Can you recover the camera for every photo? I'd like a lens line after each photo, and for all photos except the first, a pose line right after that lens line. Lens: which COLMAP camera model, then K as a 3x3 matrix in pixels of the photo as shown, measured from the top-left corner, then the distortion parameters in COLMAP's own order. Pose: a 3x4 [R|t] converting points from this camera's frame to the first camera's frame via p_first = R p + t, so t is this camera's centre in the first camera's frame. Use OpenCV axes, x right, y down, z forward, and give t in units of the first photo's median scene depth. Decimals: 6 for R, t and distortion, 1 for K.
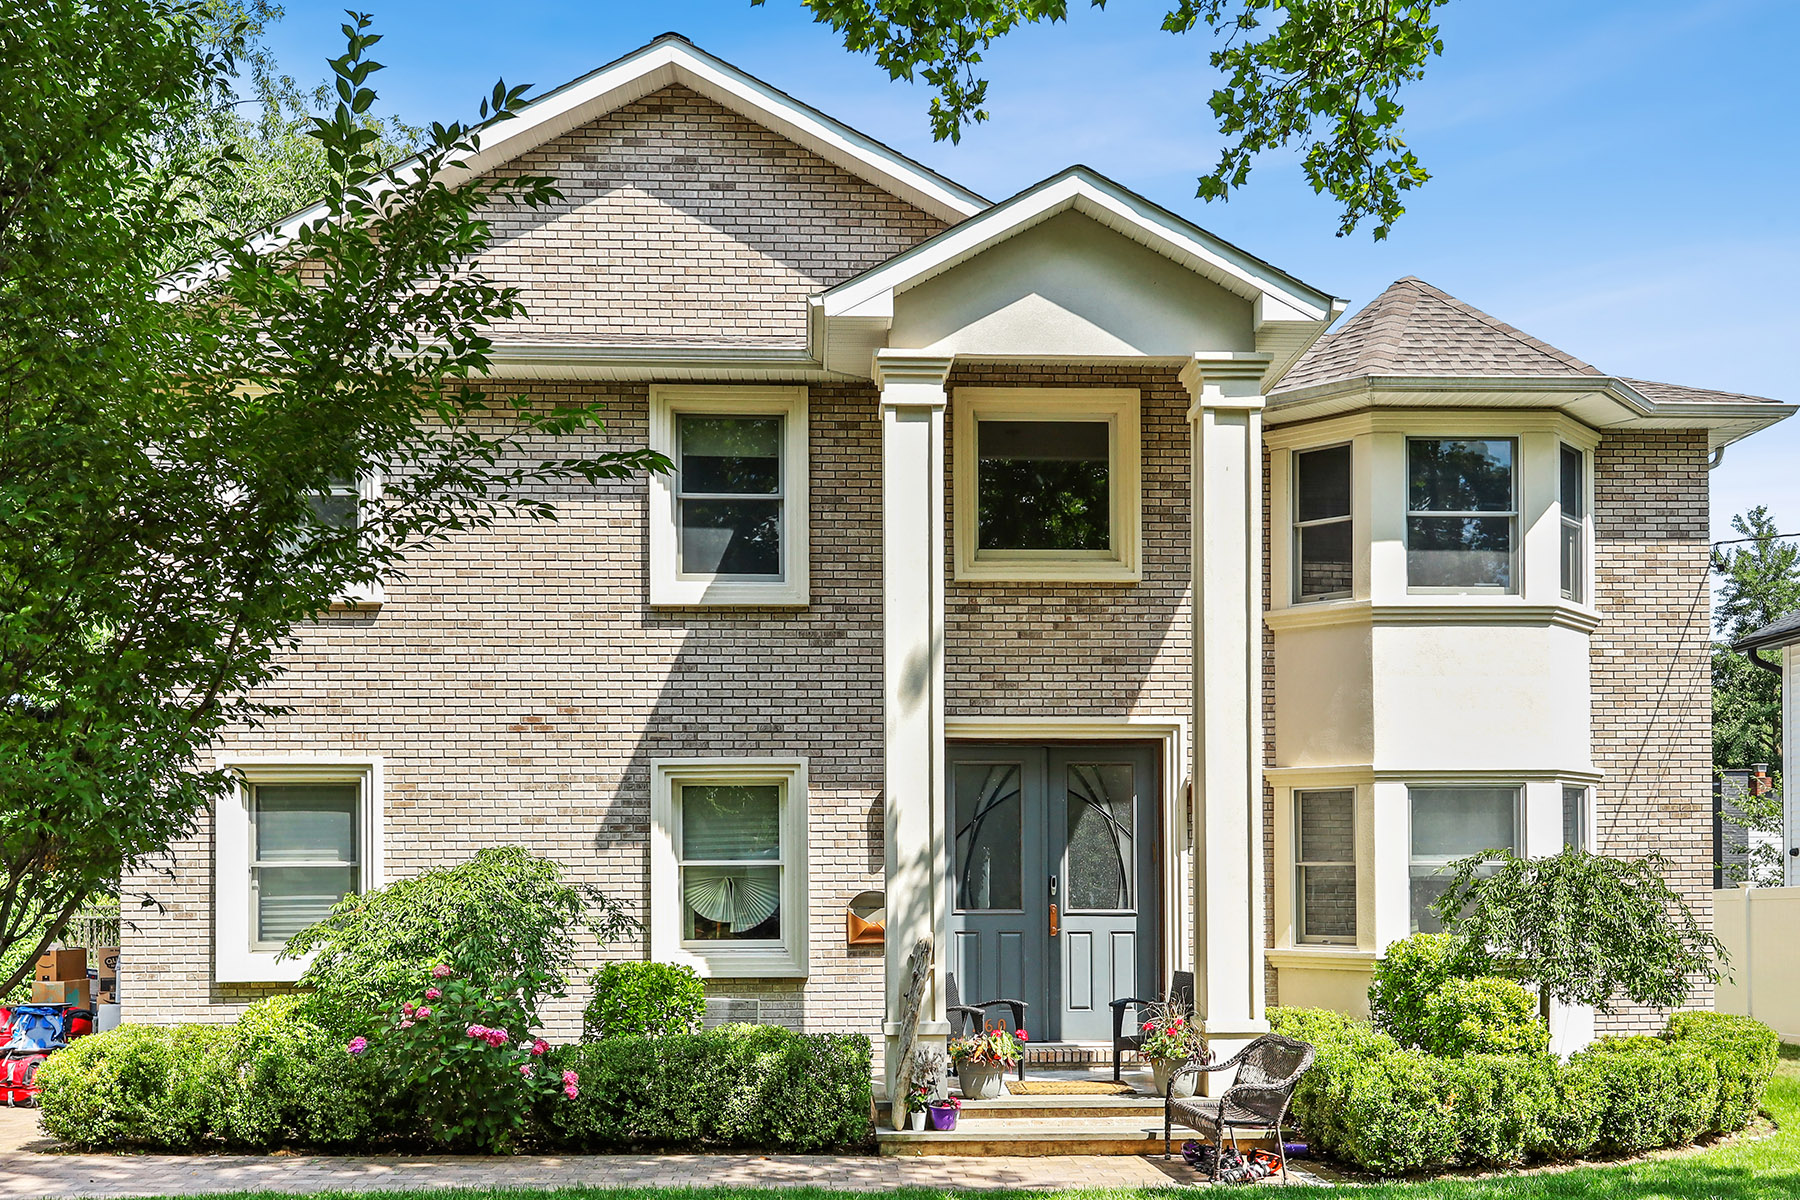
lens RADIAL K [[1310.3, 0, 898.3], [0, 1310.3, 603.8], [0, 0, 1]] dist [0.012141, -0.011738]
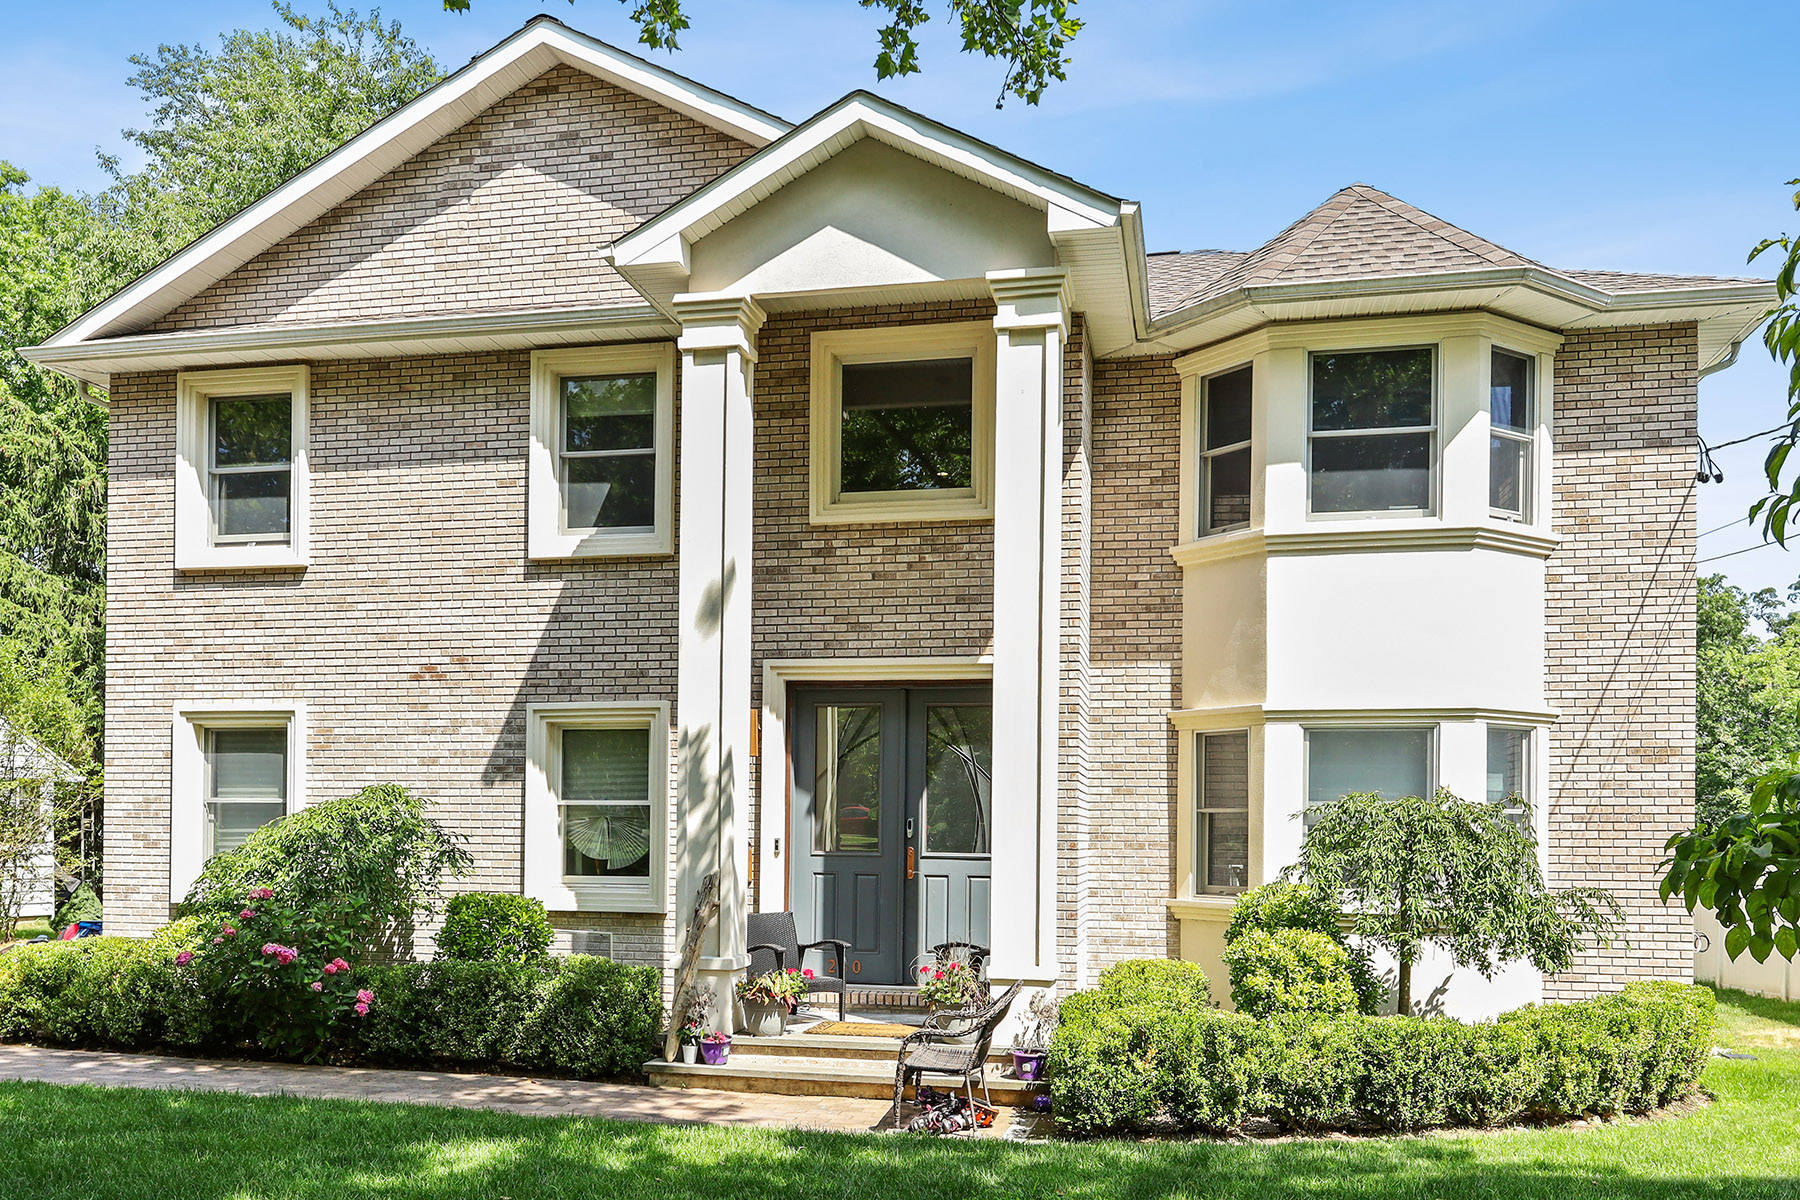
lens RADIAL K [[1237.2, 0, 900.6], [0, 1237.2, 595.4], [0, 0, 1]] dist [0.004148, -0.003258]
pose [[0.975895, -0.028589, -0.216358, 0.317880], [0.030963, 0.999492, 0.007589, 0.032006], [0.216031, -0.014105, 0.976285, 0.089625]]
